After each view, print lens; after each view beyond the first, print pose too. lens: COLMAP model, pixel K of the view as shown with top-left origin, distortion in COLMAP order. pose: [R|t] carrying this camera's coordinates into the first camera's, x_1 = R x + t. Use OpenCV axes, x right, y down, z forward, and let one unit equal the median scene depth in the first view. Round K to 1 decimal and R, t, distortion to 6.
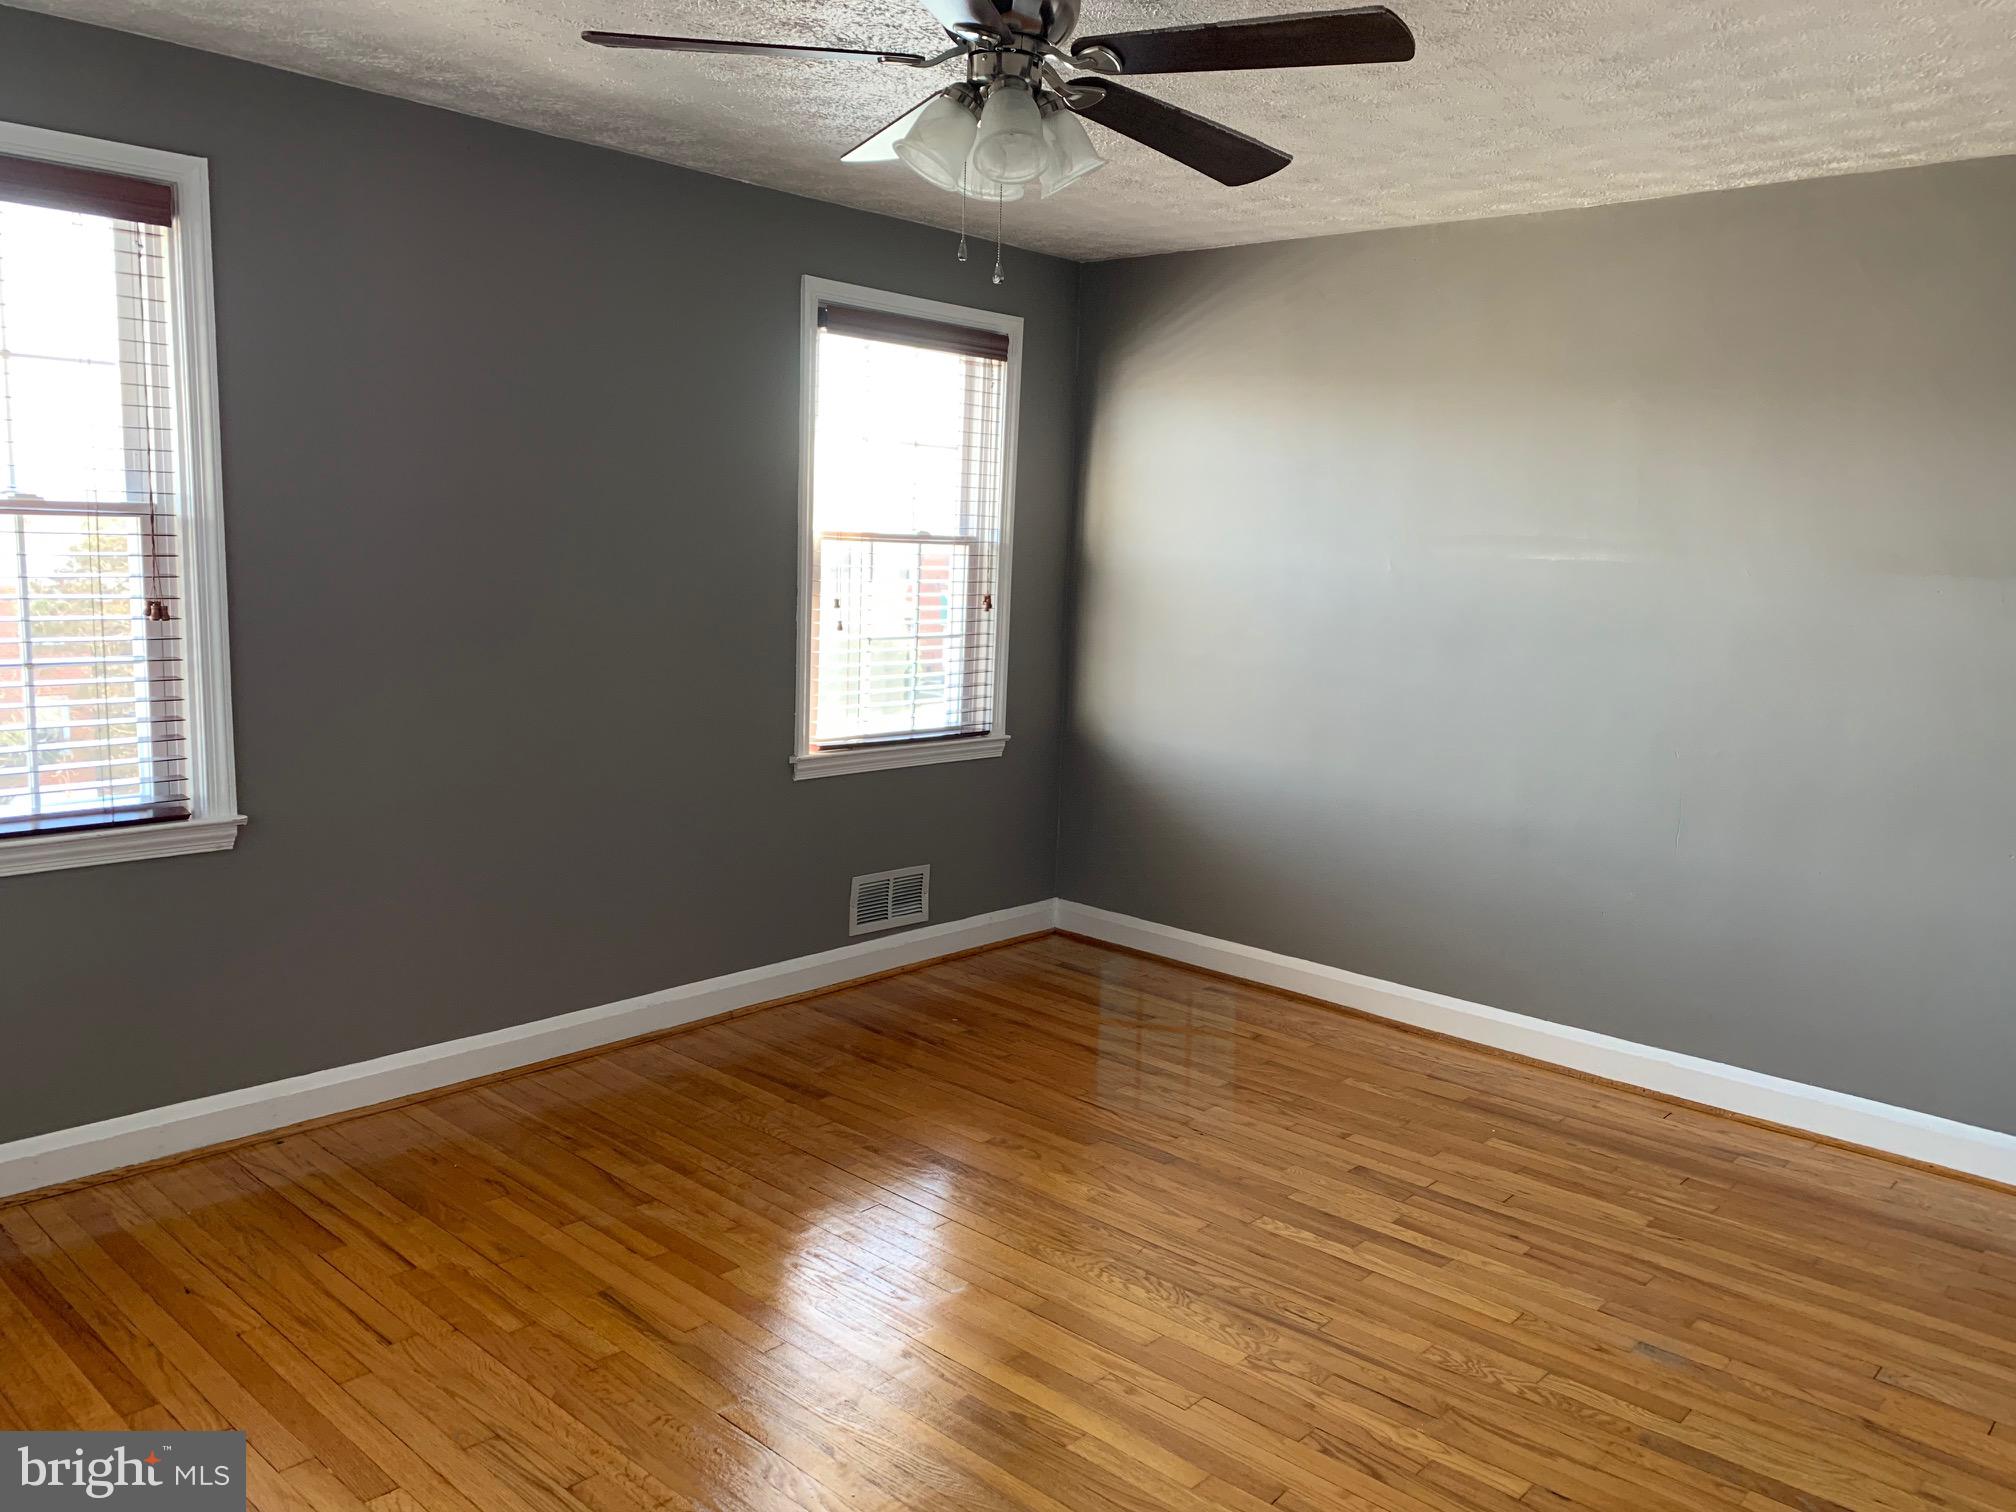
lens RADIAL K [[1539.4, 0, 1014.8], [0, 1539.4, 743.6], [0, 0, 1]] dist [0.083287, -0.128698]
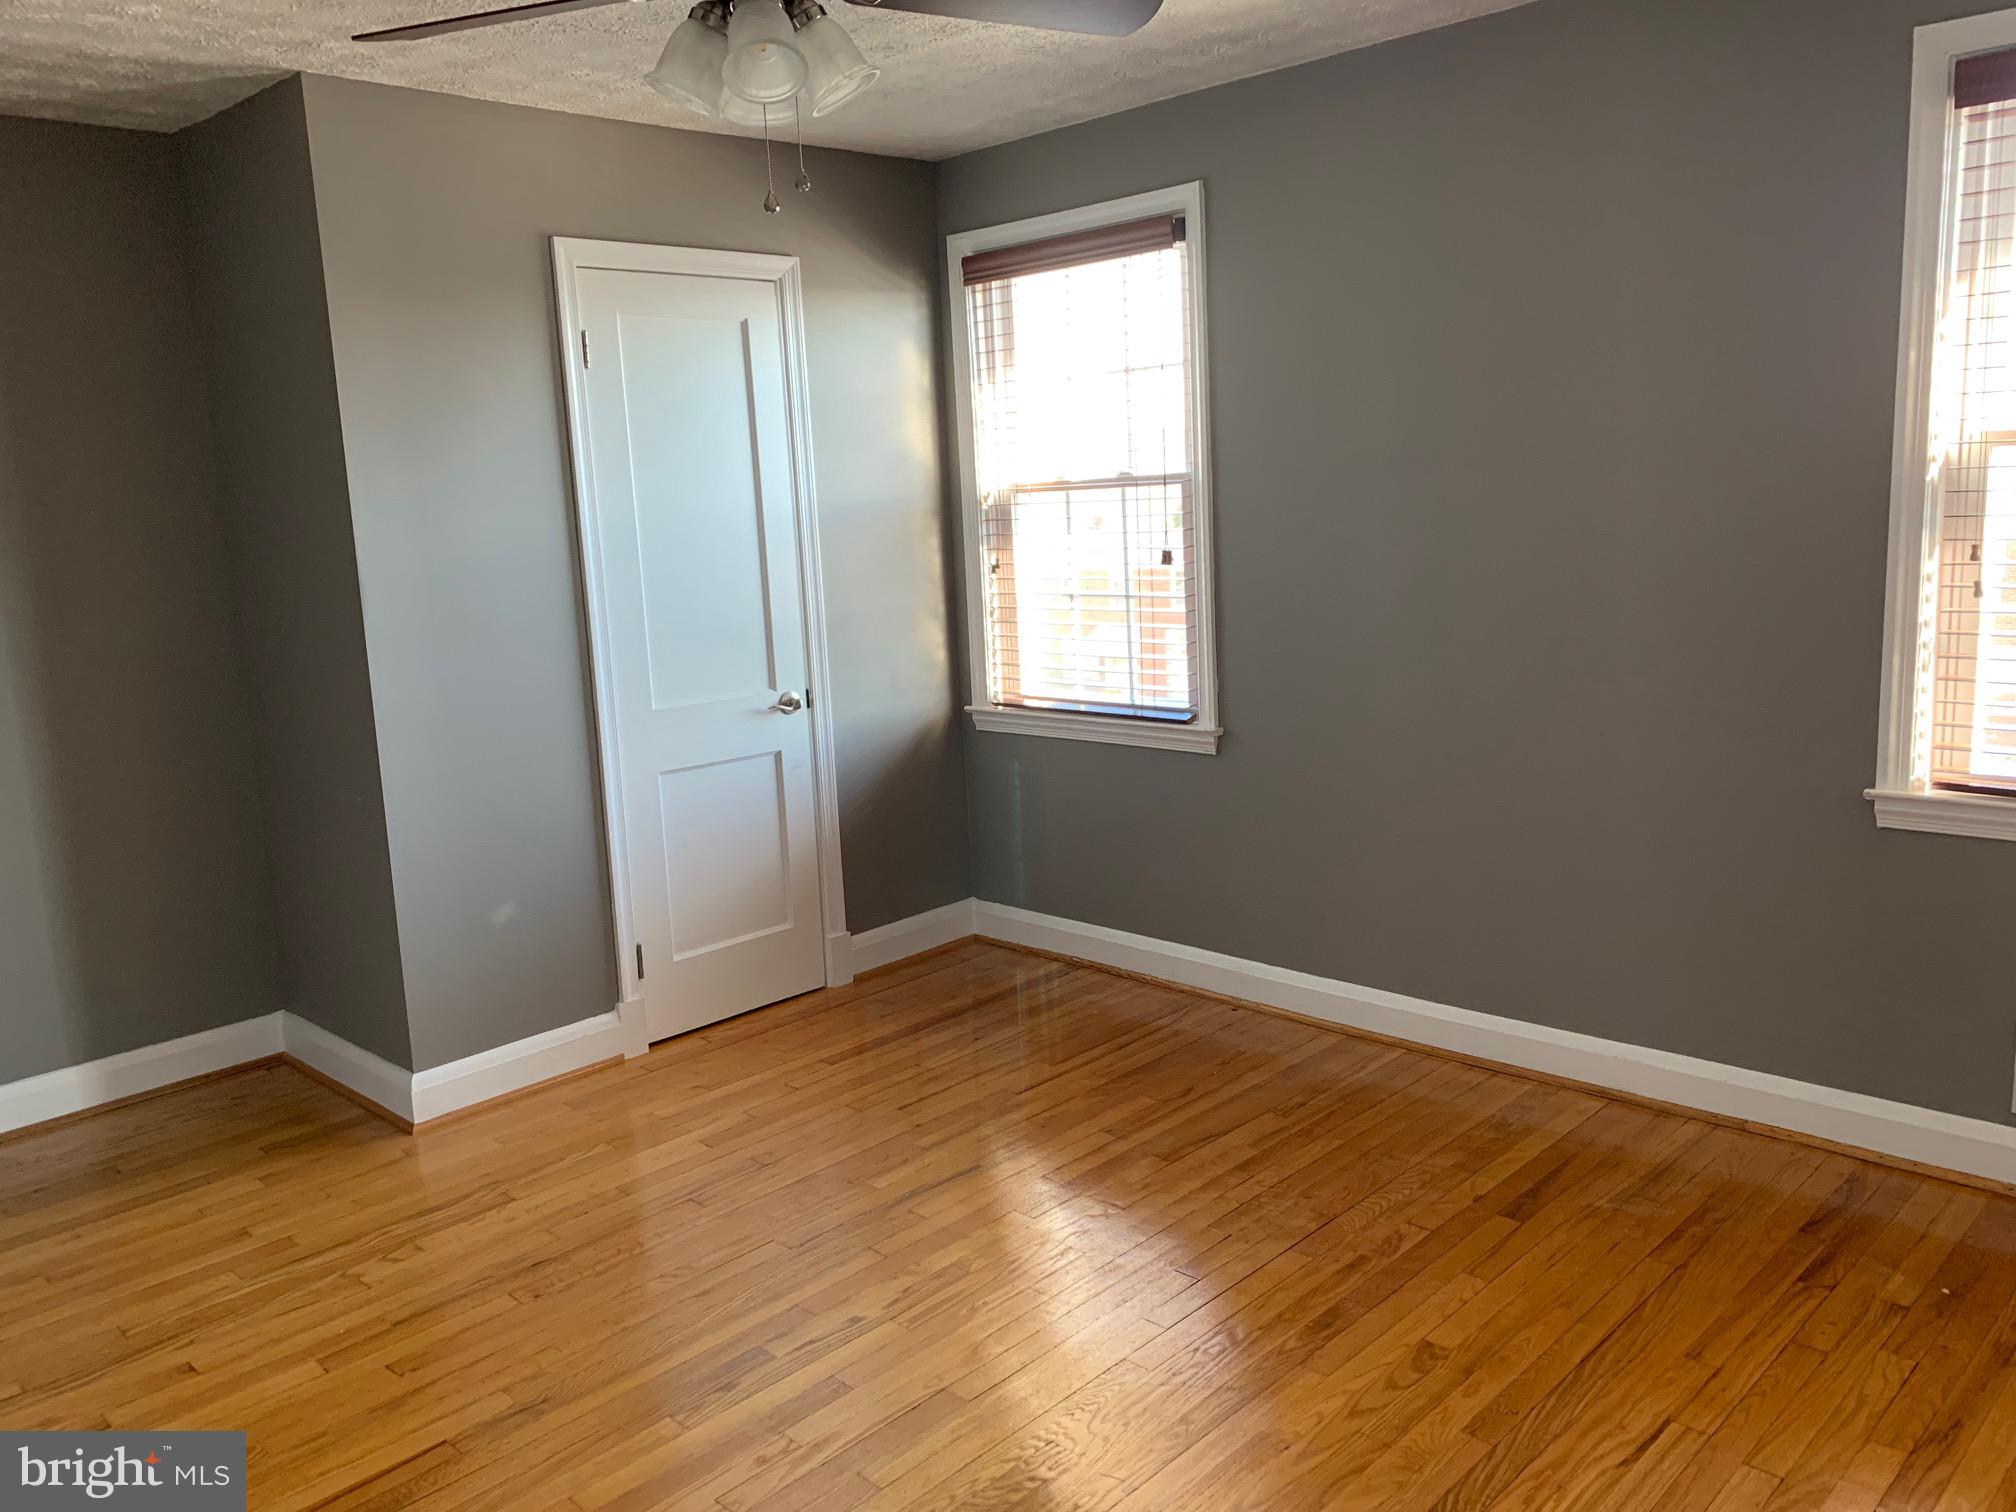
lens RADIAL K [[1539.4, 0, 1014.8], [0, 1539.4, 743.6], [0, 0, 1]] dist [0.083287, -0.128698]
pose [[-0.040198, 0.133300, -0.990260, 0.692578], [-0.085340, 0.986982, 0.136323, -0.091891], [0.995541, 0.089989, -0.028298, 0.879081]]
